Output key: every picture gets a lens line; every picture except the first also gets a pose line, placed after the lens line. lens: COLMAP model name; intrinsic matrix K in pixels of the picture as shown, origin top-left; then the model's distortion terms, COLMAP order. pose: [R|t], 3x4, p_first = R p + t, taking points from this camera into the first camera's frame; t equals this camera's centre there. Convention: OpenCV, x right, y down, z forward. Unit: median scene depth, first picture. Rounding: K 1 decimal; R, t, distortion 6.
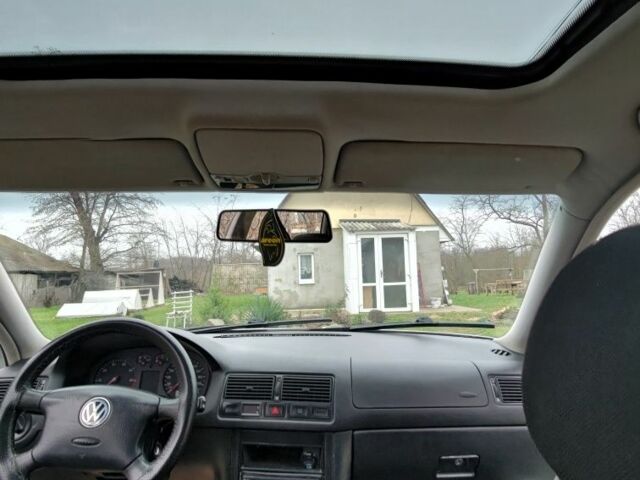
lens RADIAL K [[427.2, 0, 320.0], [0, 427.2, 240.0], [0, 0, 1]] dist [0.007476, 0.002087]
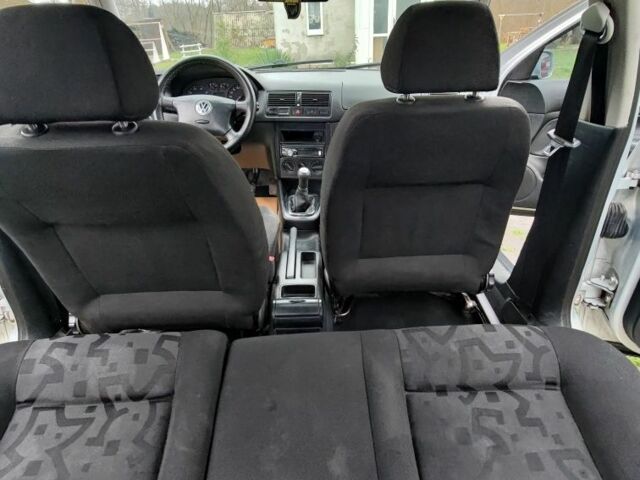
lens RADIAL K [[427.2, 0, 320.0], [0, 427.2, 240.0], [0, 0, 1]] dist [0.007476, 0.002087]
pose [[0.999706, -0.000409, -0.024248, 0.003797], [0.012989, 0.853389, 0.521113, -0.008654], [0.020480, -0.521274, 0.853143, -0.102083]]
